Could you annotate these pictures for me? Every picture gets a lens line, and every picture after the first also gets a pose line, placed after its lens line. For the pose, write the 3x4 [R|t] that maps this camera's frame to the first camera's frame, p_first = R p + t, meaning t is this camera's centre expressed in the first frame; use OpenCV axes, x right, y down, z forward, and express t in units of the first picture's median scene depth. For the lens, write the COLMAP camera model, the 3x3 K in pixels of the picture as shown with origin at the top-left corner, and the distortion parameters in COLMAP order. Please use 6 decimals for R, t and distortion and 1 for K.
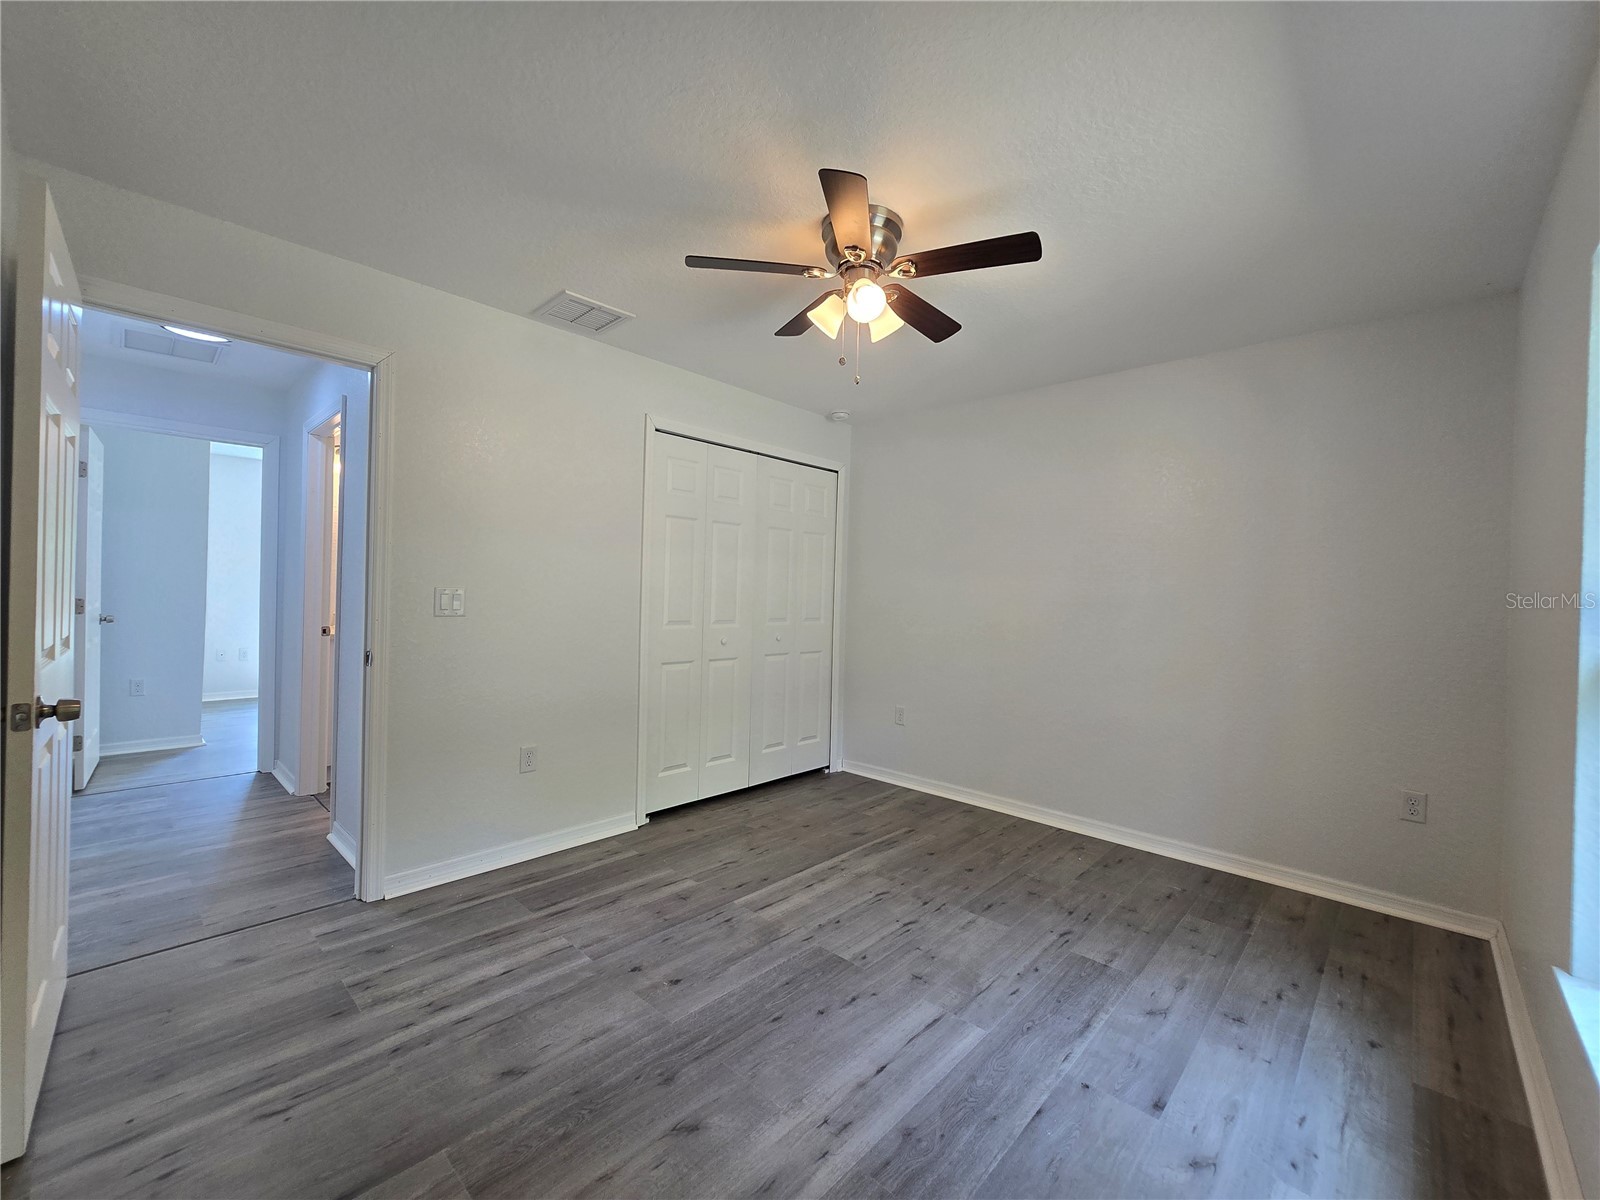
lens RADIAL K [[655.0, 0, 801.1], [0, 655.0, 596.1], [0, 0, 1]] dist [-0.002879, -0.000593]
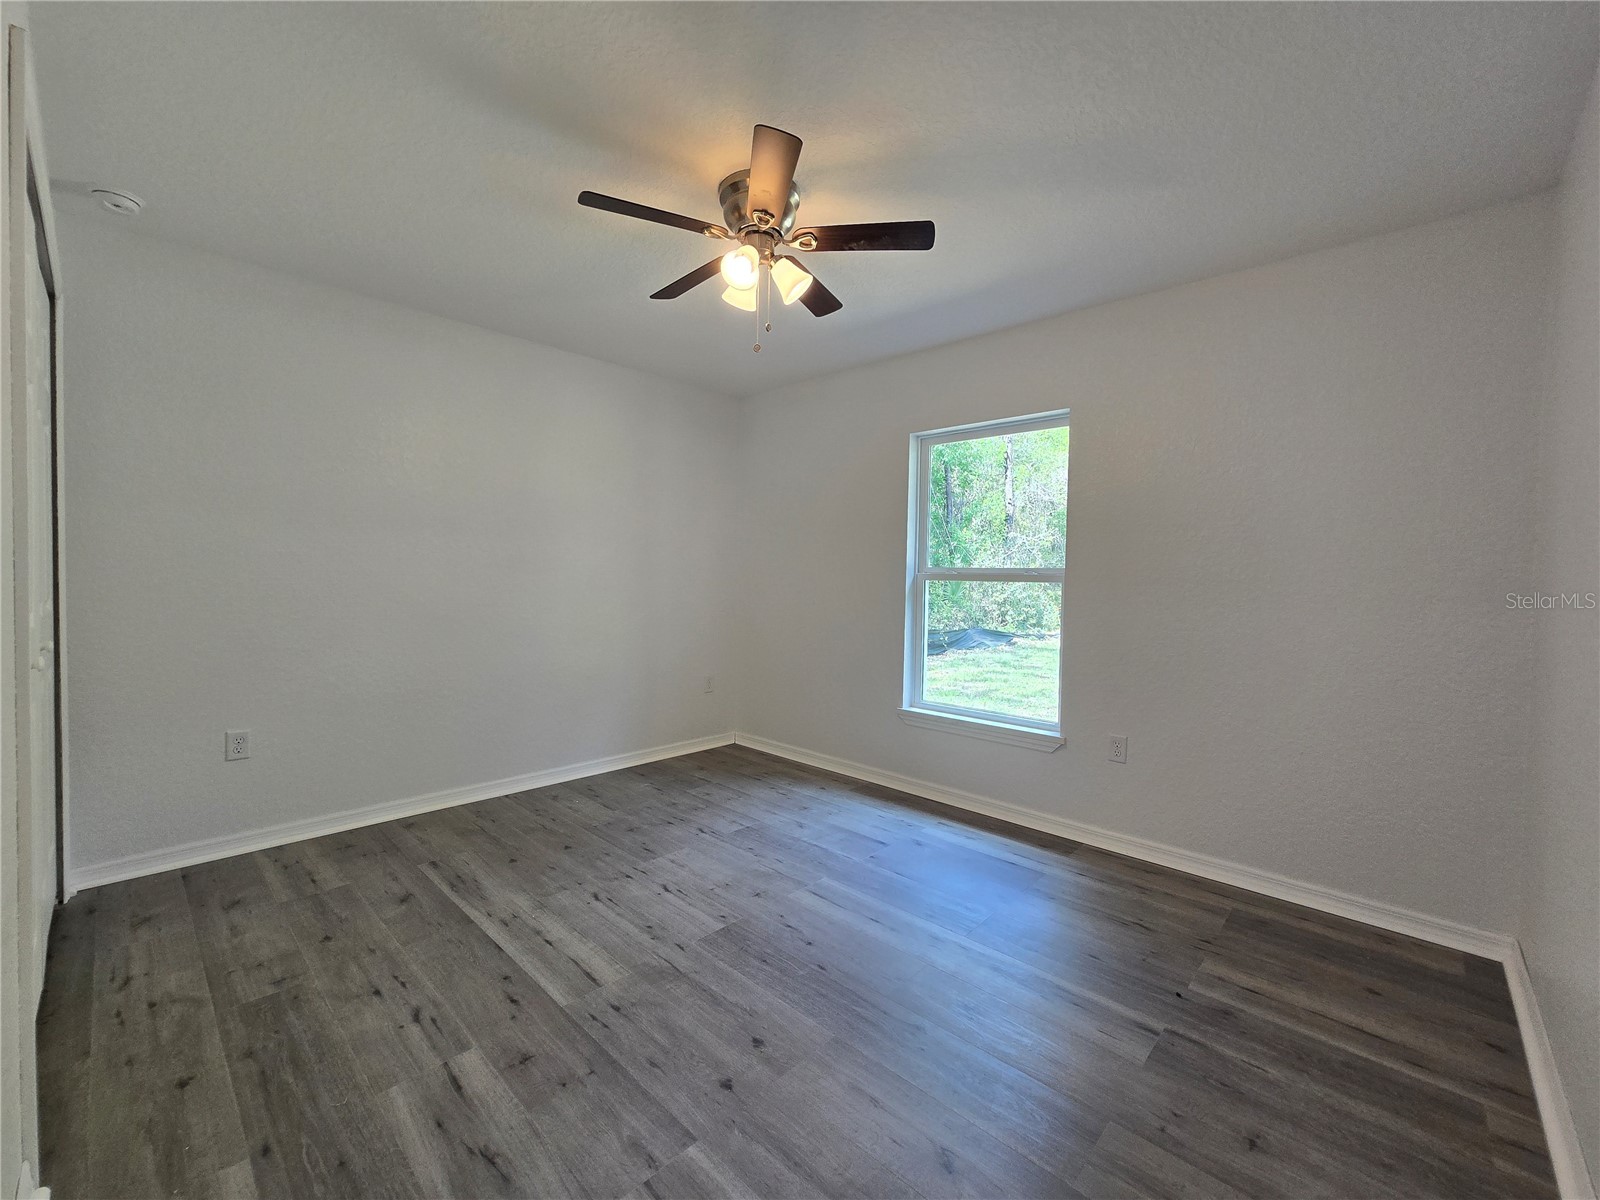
lens RADIAL K [[655.0, 0, 801.1], [0, 655.0, 596.1], [0, 0, 1]] dist [-0.002879, -0.000593]
pose [[0.003907, -0.055081, 0.998474, -0.755190], [-0.014102, 0.998380, 0.055131, -0.004944], [-0.999893, -0.014296, 0.003124, 0.742529]]
